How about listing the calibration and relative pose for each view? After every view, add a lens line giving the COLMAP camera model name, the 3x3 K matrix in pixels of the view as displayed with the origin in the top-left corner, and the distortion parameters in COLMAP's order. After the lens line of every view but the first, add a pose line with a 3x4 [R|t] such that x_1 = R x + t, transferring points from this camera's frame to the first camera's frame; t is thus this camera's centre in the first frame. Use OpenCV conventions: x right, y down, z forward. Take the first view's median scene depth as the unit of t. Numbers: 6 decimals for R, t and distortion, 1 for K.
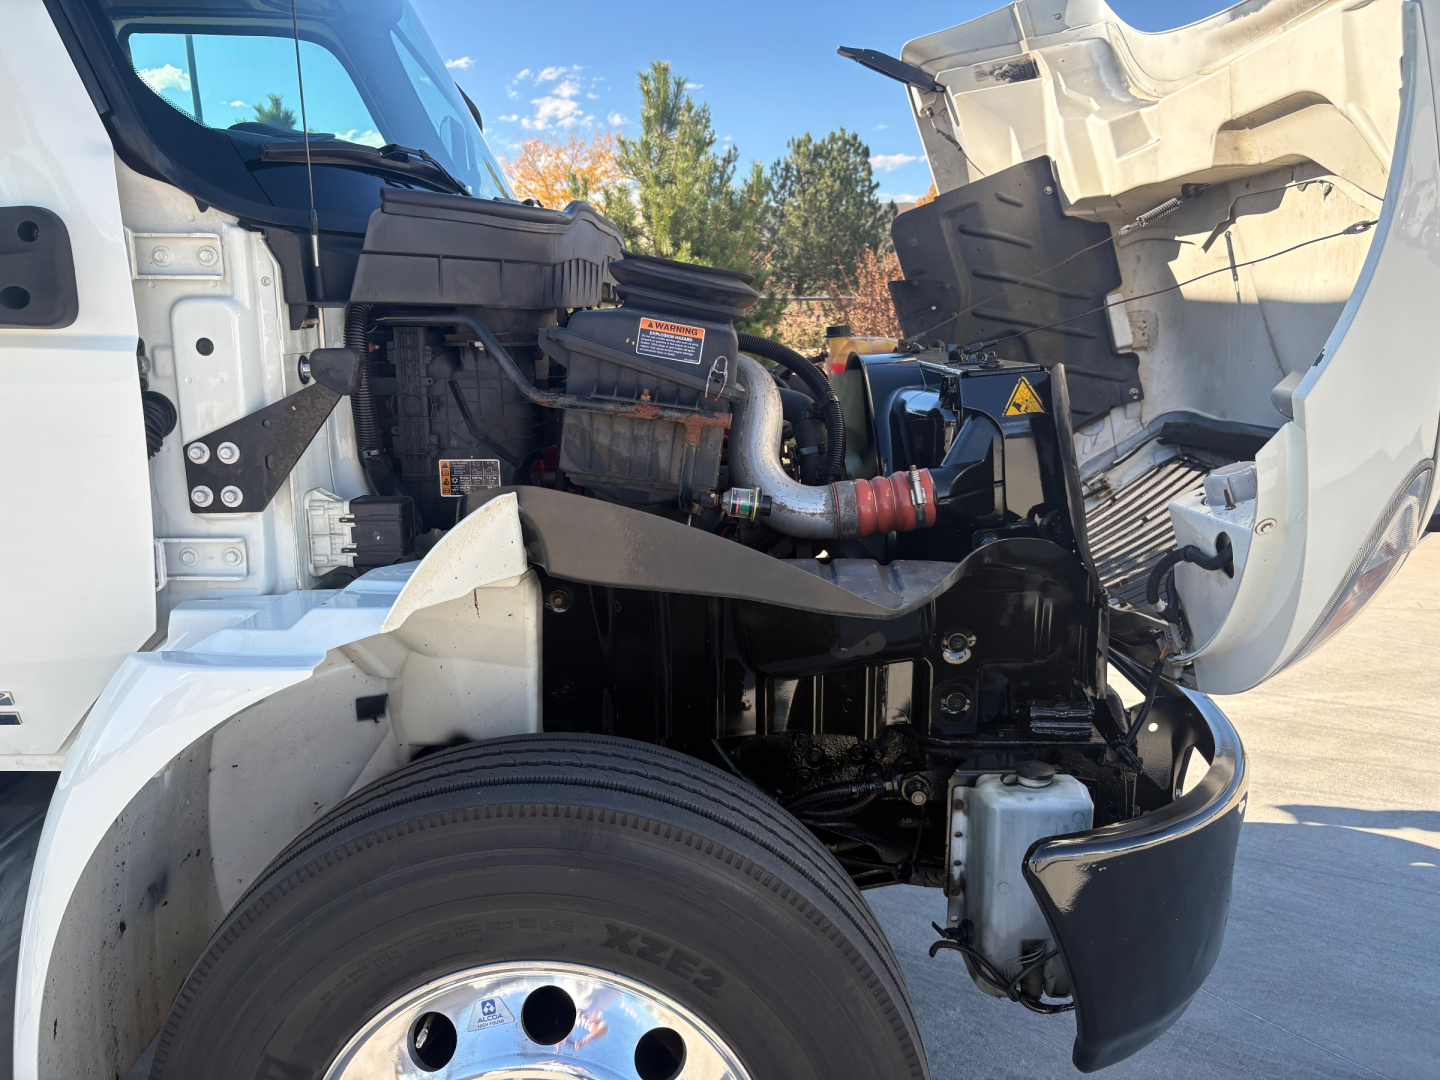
lens RADIAL K [[1086.2, 0, 720.0], [0, 1086.2, 540.0], [0, 0, 1]] dist [0.024907, -0.001615]
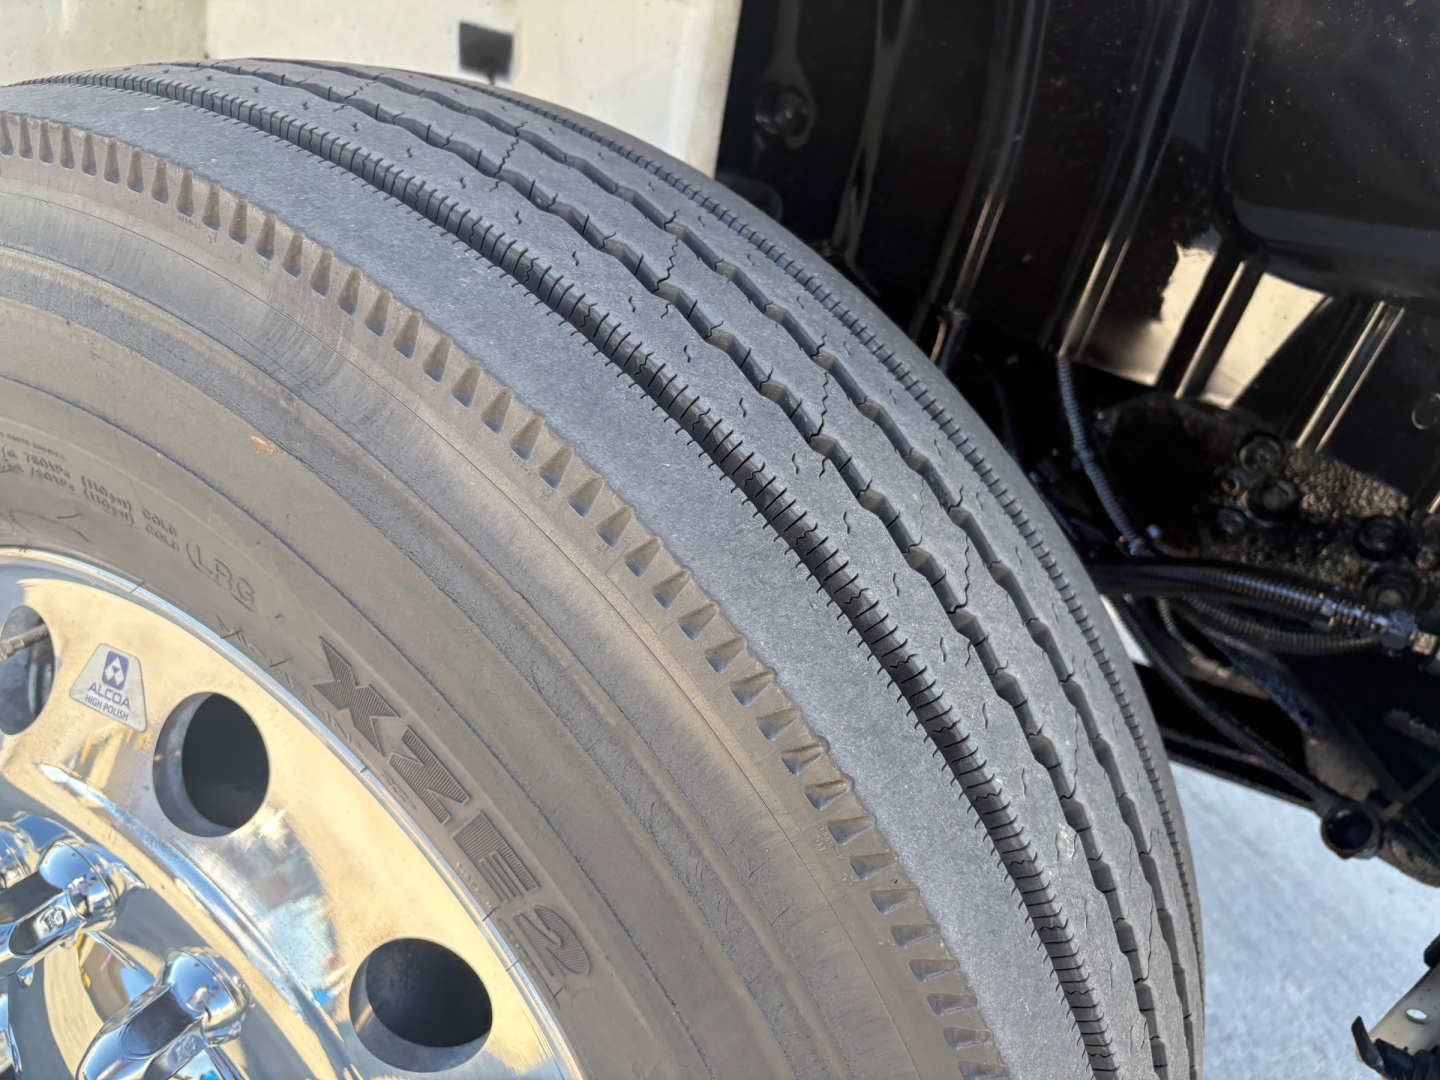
lens RADIAL K [[1086.2, 0, 720.0], [0, 1086.2, 540.0], [0, 0, 1]] dist [0.024907, -0.001615]
pose [[0.830603, 0.446898, -0.332235, 0.075758], [-0.307557, 0.865520, 0.395327, 0.148101], [0.464227, -0.226179, 0.856351, 0.705948]]
